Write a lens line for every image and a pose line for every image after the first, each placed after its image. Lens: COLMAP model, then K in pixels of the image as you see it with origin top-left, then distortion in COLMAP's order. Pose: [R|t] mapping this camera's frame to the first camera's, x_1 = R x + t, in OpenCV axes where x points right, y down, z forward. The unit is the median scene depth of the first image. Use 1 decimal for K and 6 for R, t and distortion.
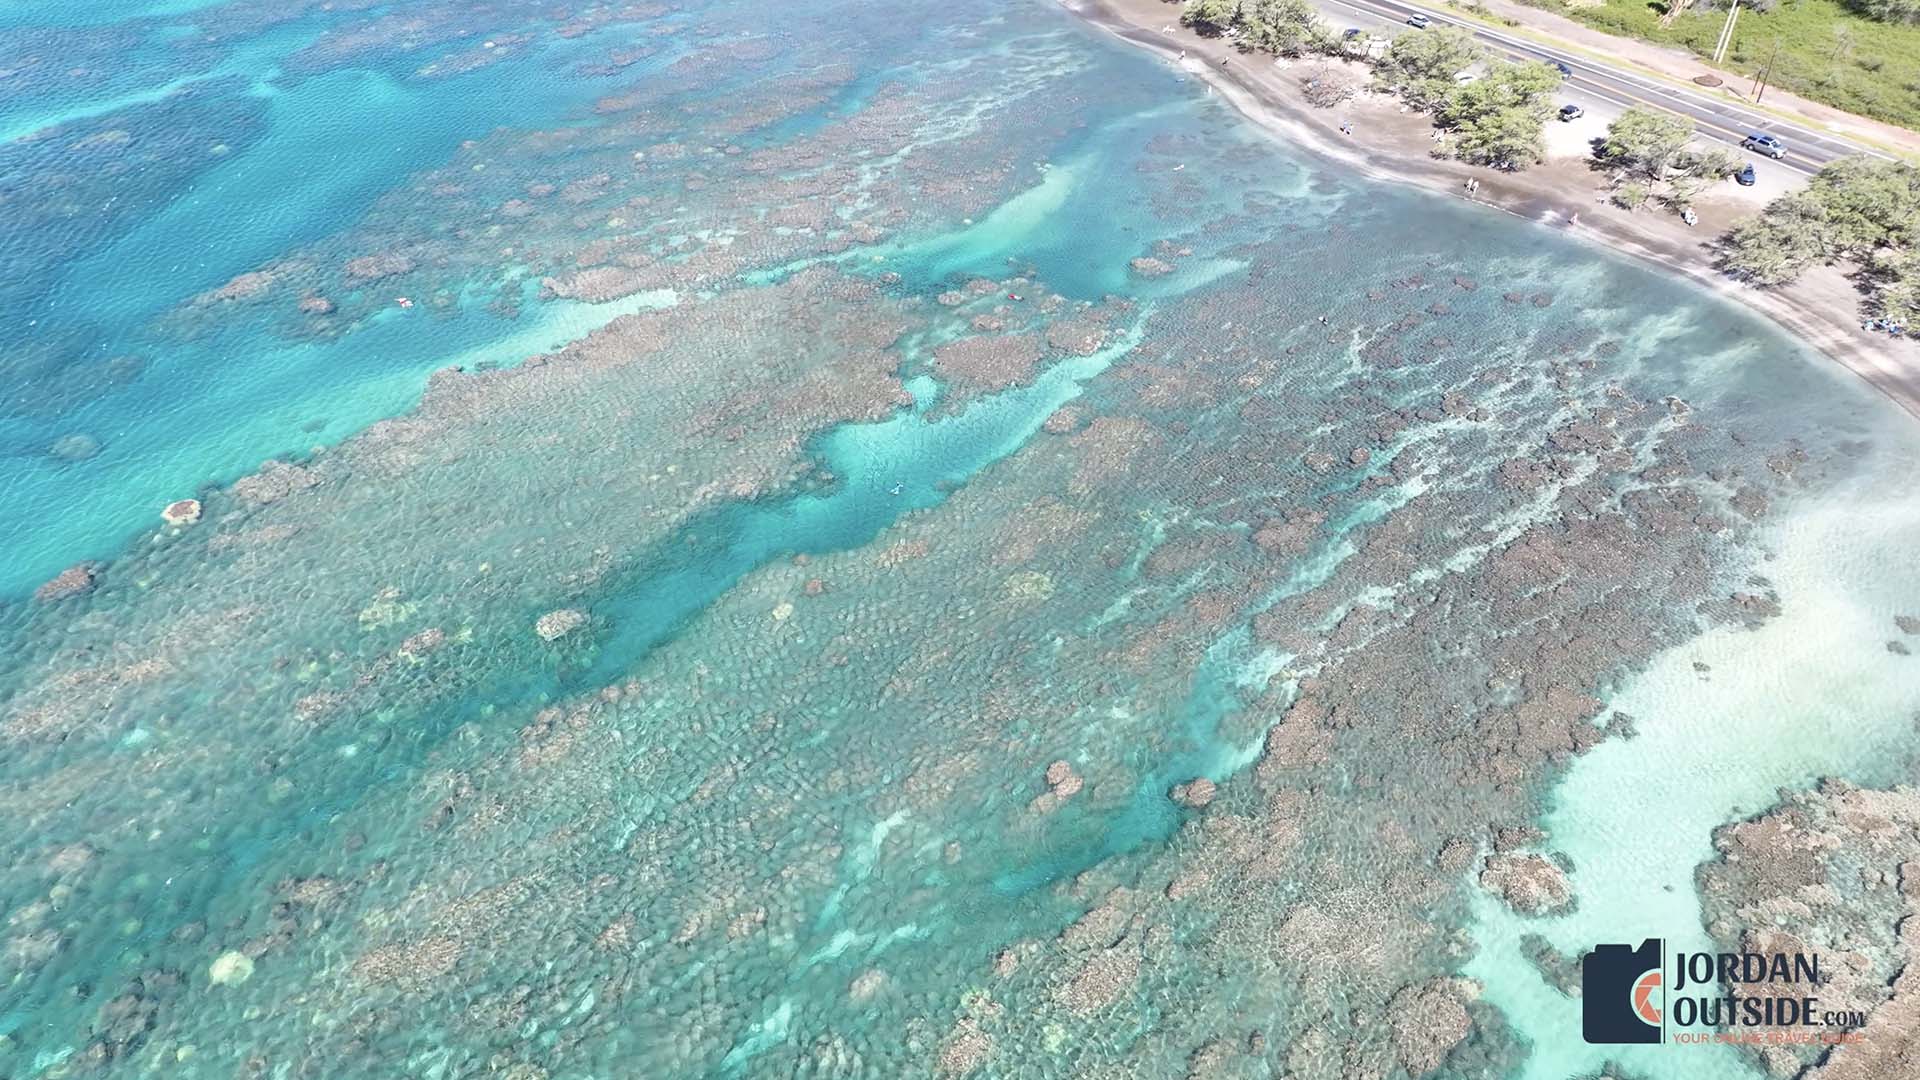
lens RADIAL K [[1485.2, 0, 953.9], [0, 1485.2, 541.2], [0, 0, 1]] dist [0.000479, 0.014872]
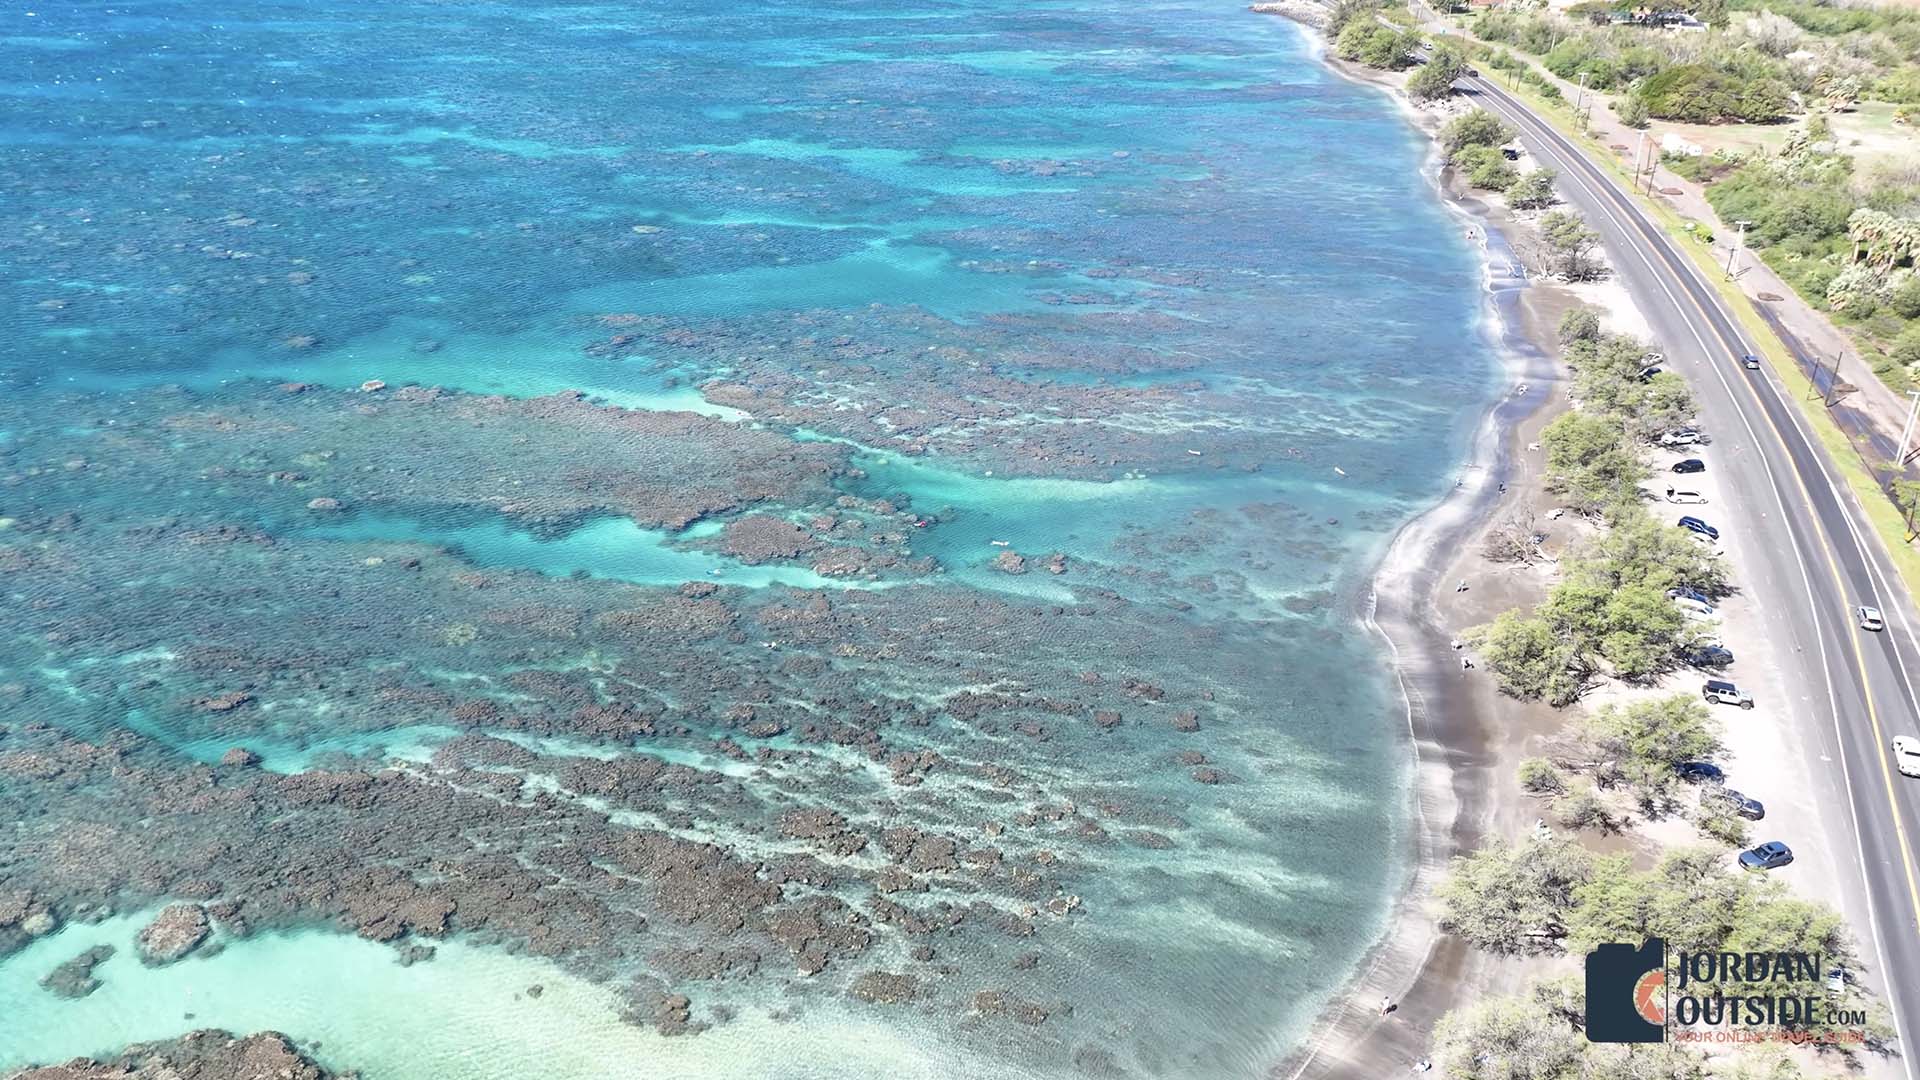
lens RADIAL K [[1475.3, 0, 960.5], [0, 1475.3, 547.5], [0, 0, 1]] dist [0.000728, 0.013920]
pose [[0.525770, 0.387885, -0.757041, 0.884337], [-0.524909, 0.848269, 0.070075, -0.252973], [0.669355, 0.360534, 0.649599, 0.347255]]
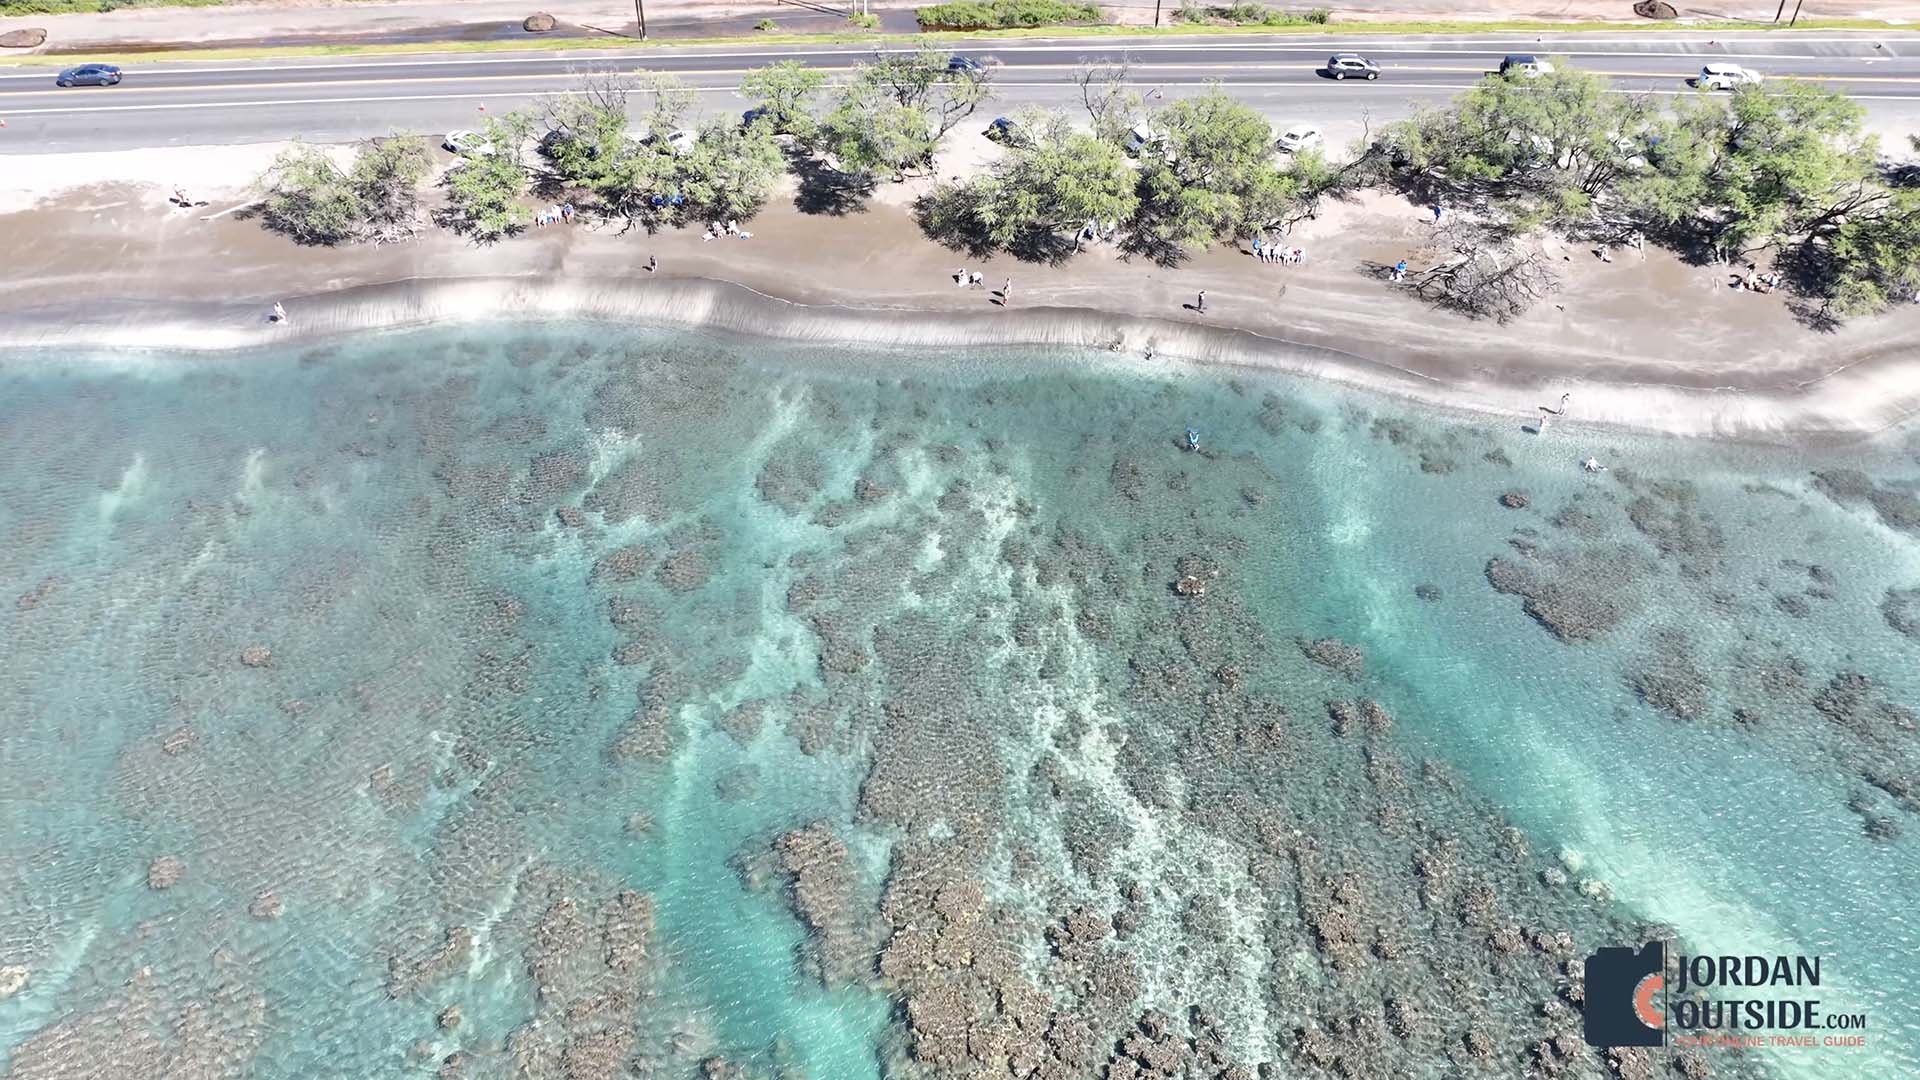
lens RADIAL K [[1513.3, 0, 963.2], [0, 1513.3, 542.6], [0, 0, 1]] dist [0.000111, 0.013946]
pose [[0.612376, -0.514089, 0.600590, -0.216690], [0.484819, 0.844279, 0.228347, -0.528958], [-0.624457, 0.151343, 0.766257, 0.946446]]
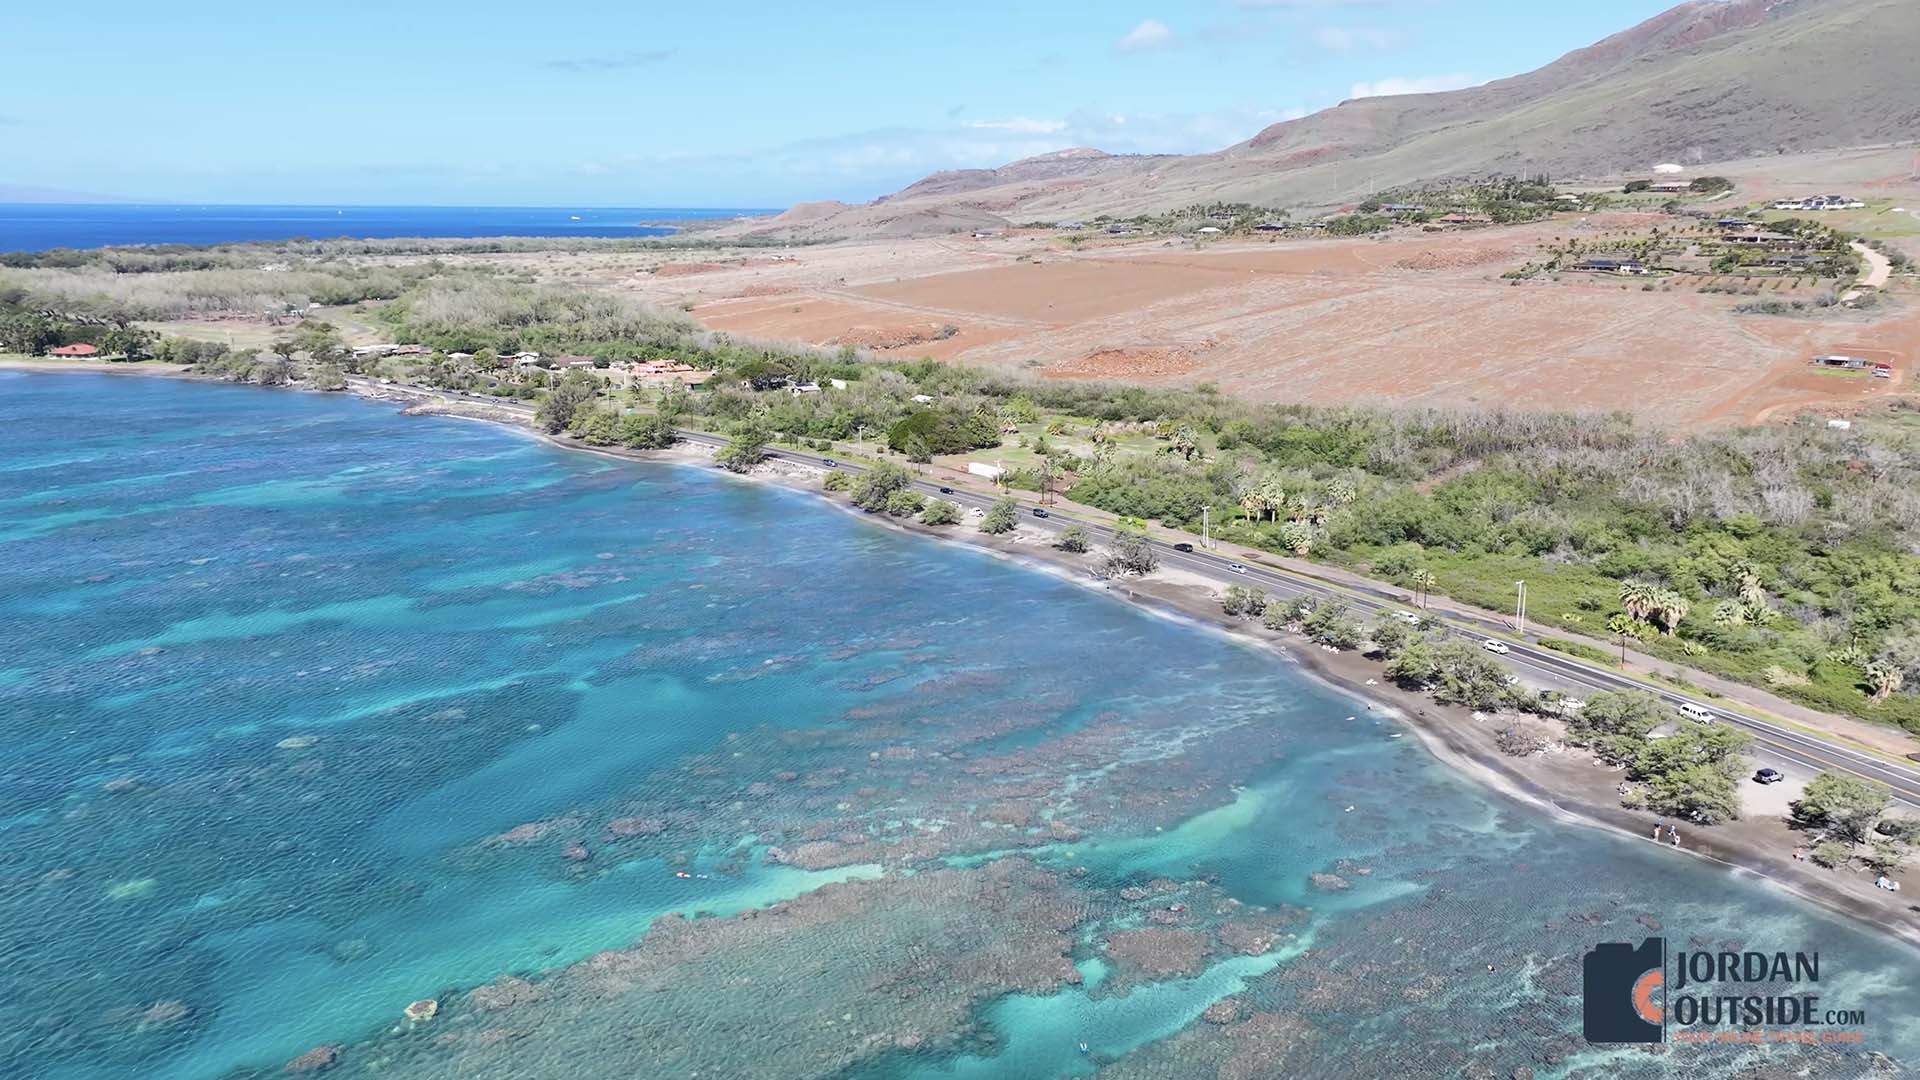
lens RADIAL K [[1485.2, 0, 953.9], [0, 1485.2, 541.2], [0, 0, 1]] dist [0.000479, 0.014872]
pose [[0.981362, 0.036803, -0.188611, 0.063858], [-0.113298, 0.903570, -0.413189, 0.063047], [0.155217, 0.426858, 0.890899, -0.079761]]
